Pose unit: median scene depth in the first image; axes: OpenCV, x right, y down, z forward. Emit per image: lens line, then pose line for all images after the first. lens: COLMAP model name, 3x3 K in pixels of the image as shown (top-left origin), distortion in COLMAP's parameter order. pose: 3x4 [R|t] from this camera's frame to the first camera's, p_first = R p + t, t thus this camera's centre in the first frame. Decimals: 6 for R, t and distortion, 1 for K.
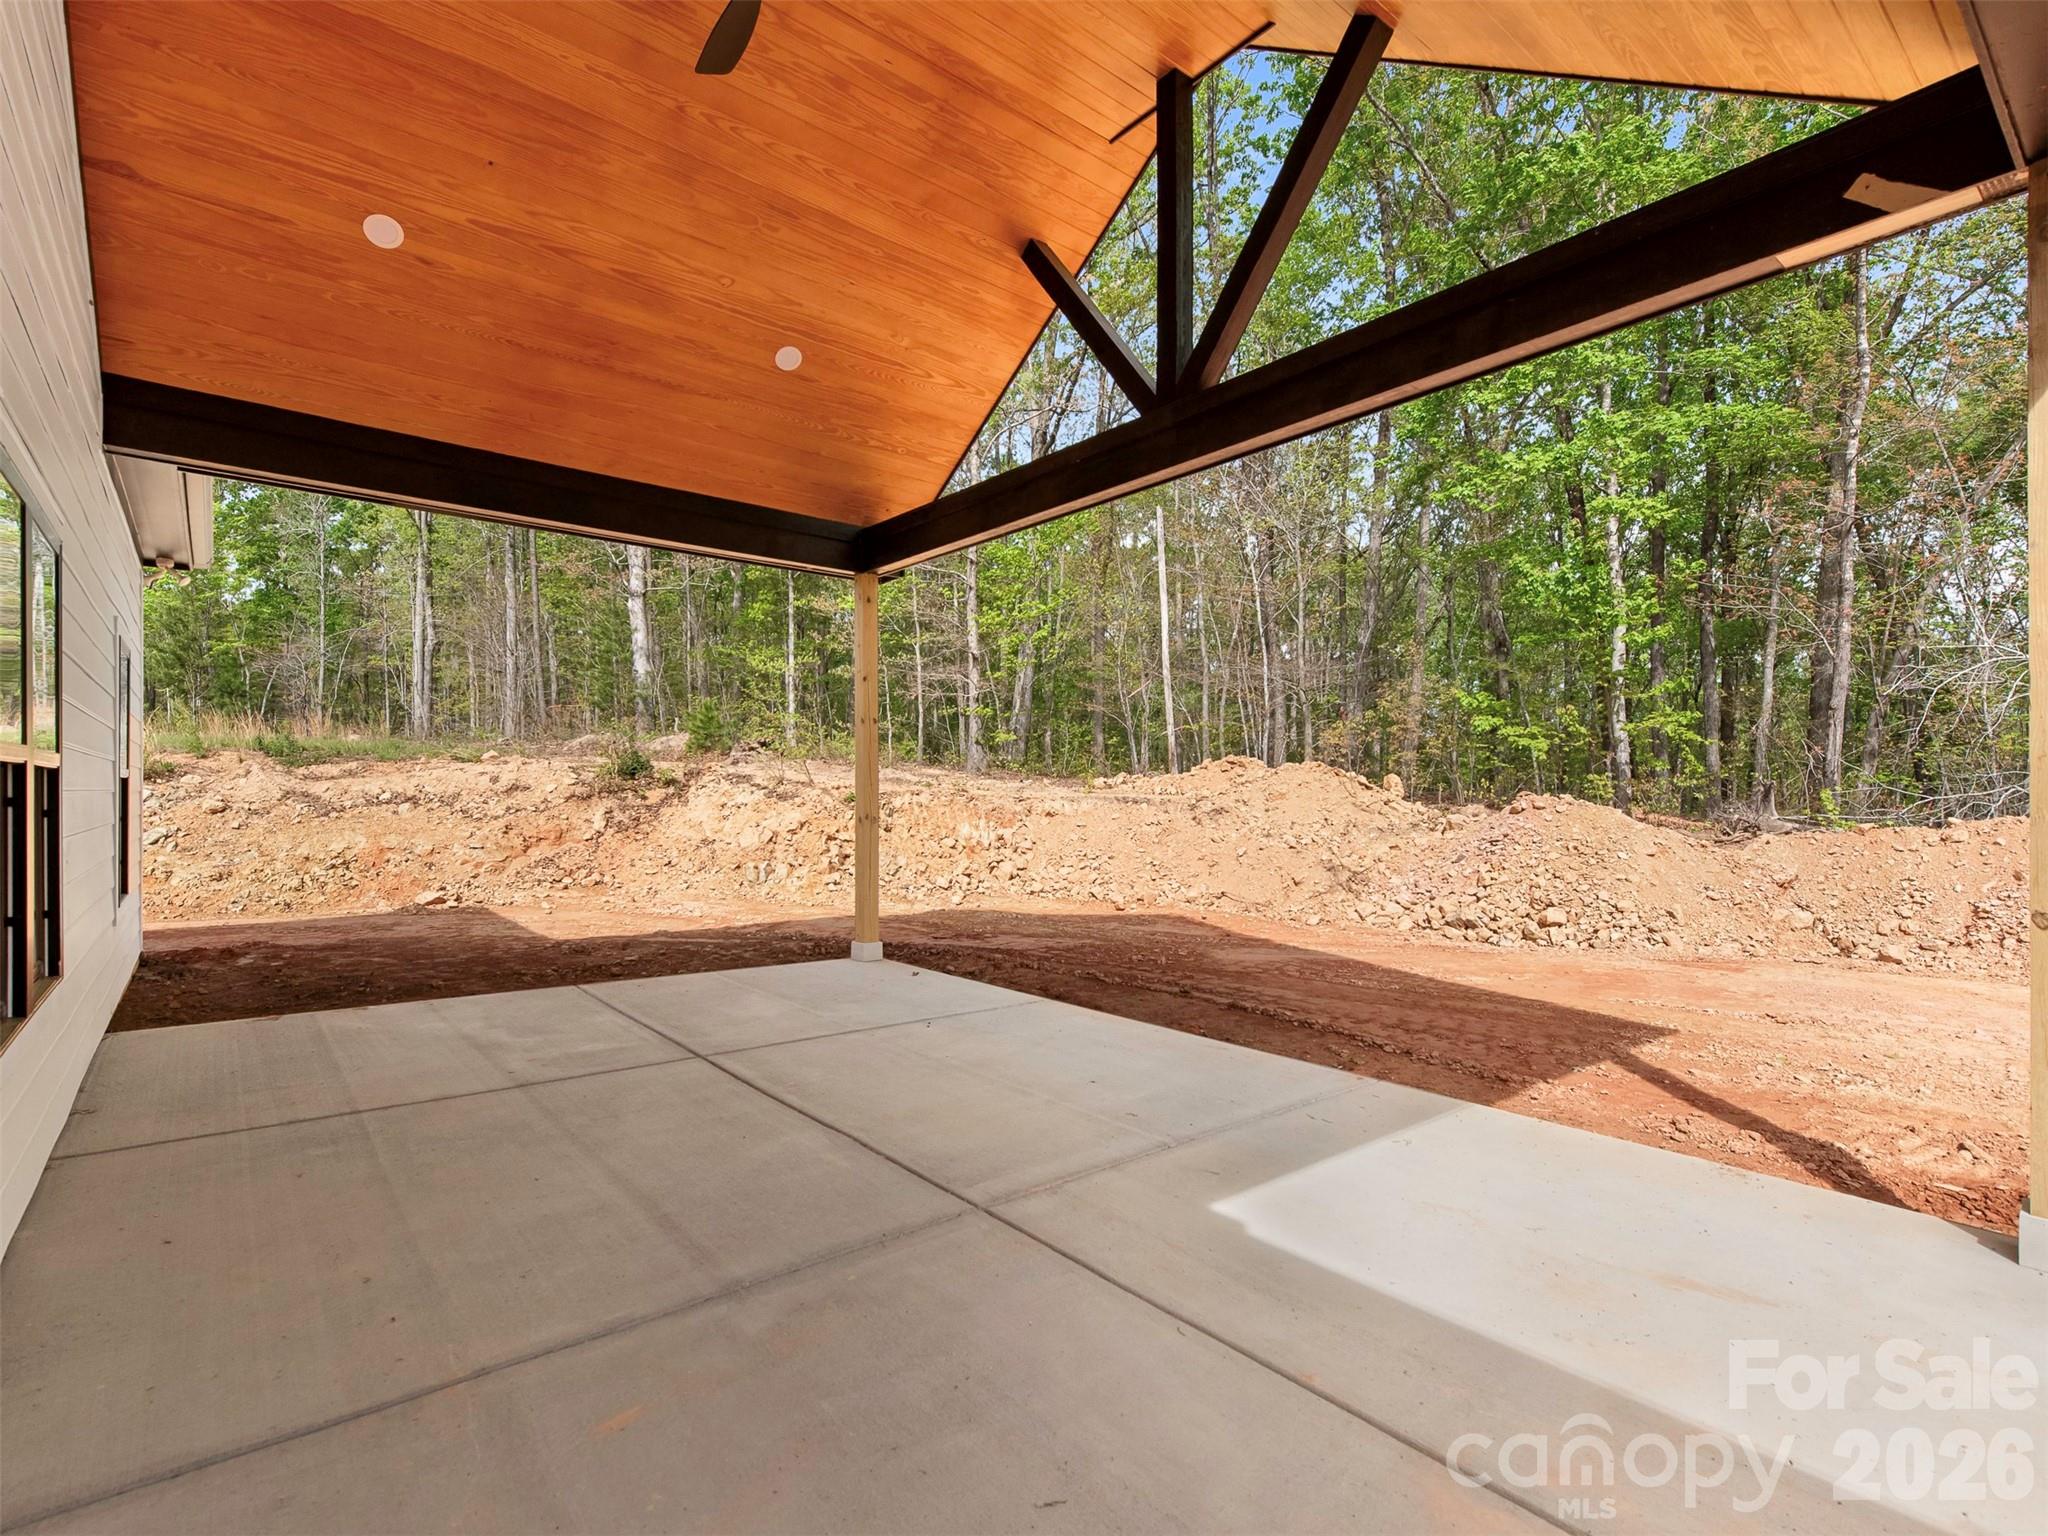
lens RADIAL K [[953.2, 0, 1030.4], [0, 953.2, 774.5], [0, 0, 1]] dist [0.014797, -0.004814]
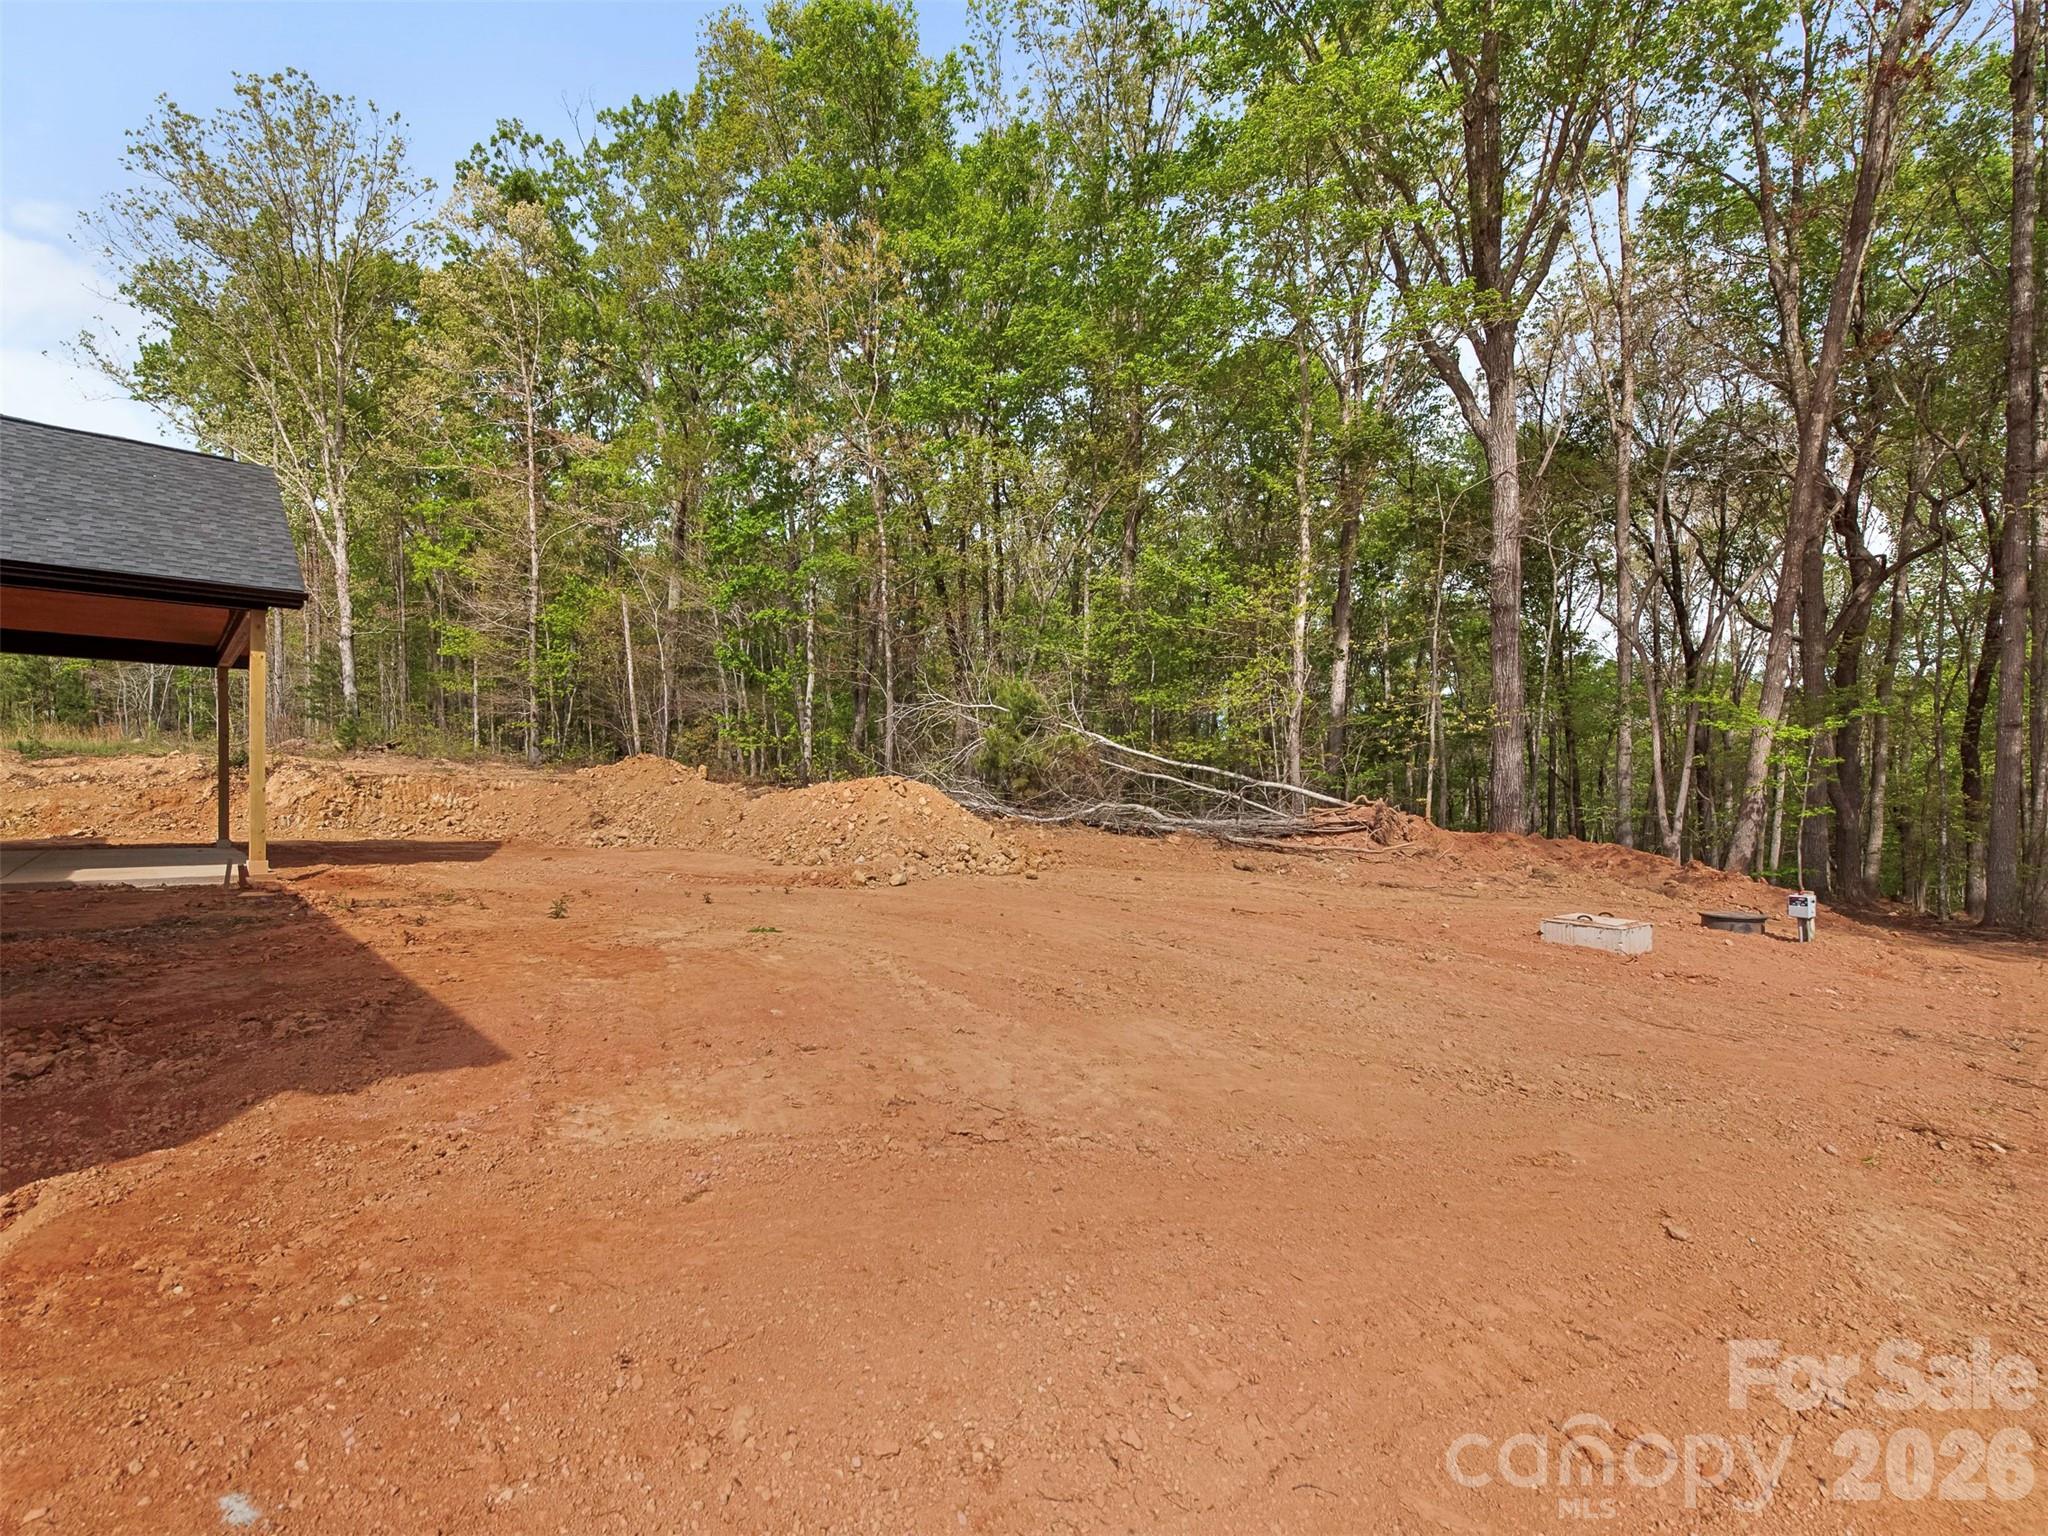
lens RADIAL K [[922.4, 0, 1018.1], [0, 922.4, 776.5], [0, 0, 1]] dist [0.009911, -0.001893]
pose [[0.999706, 0.000720, 0.024243, 0.942183], [-0.000944, 0.999957, 0.009244, 0.004760], [-0.024235, -0.009264, 0.999663, -0.676772]]
